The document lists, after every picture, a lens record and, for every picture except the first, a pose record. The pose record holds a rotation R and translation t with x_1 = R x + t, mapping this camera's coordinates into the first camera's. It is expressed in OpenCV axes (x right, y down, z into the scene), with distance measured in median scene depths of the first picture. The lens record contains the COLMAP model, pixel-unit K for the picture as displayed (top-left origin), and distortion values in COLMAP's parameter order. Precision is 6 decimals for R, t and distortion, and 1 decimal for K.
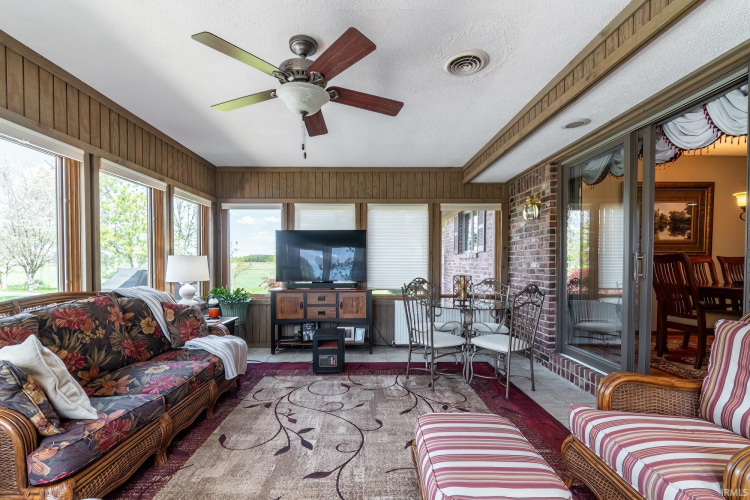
lens RADIAL K [[329.5, 0, 372.0], [0, 329.5, 263.2], [0, 0, 1]] dist [0.001740, -0.000033]
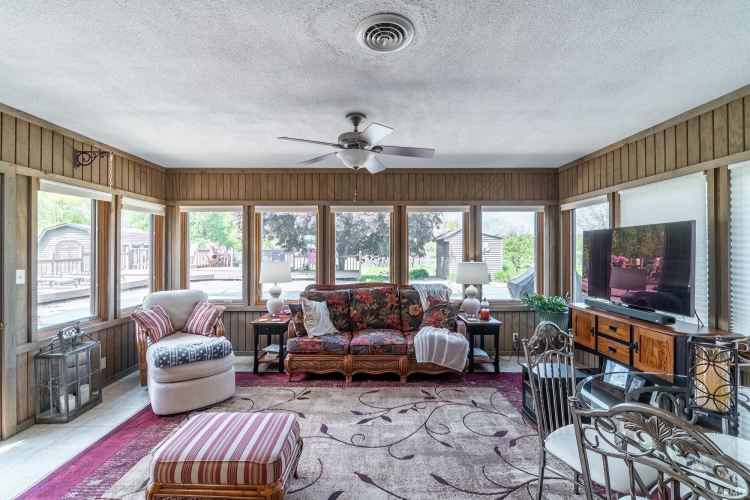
lens RADIAL K [[329.5, 0, 374.2], [0, 329.5, 248.1], [0, 0, 1]] dist [0.001740, -0.000033]
pose [[0.010288, -0.008159, -0.999914, 0.835908], [-0.004623, 0.999956, -0.008207, -0.080943], [0.999936, 0.004707, 0.010249, 0.795122]]
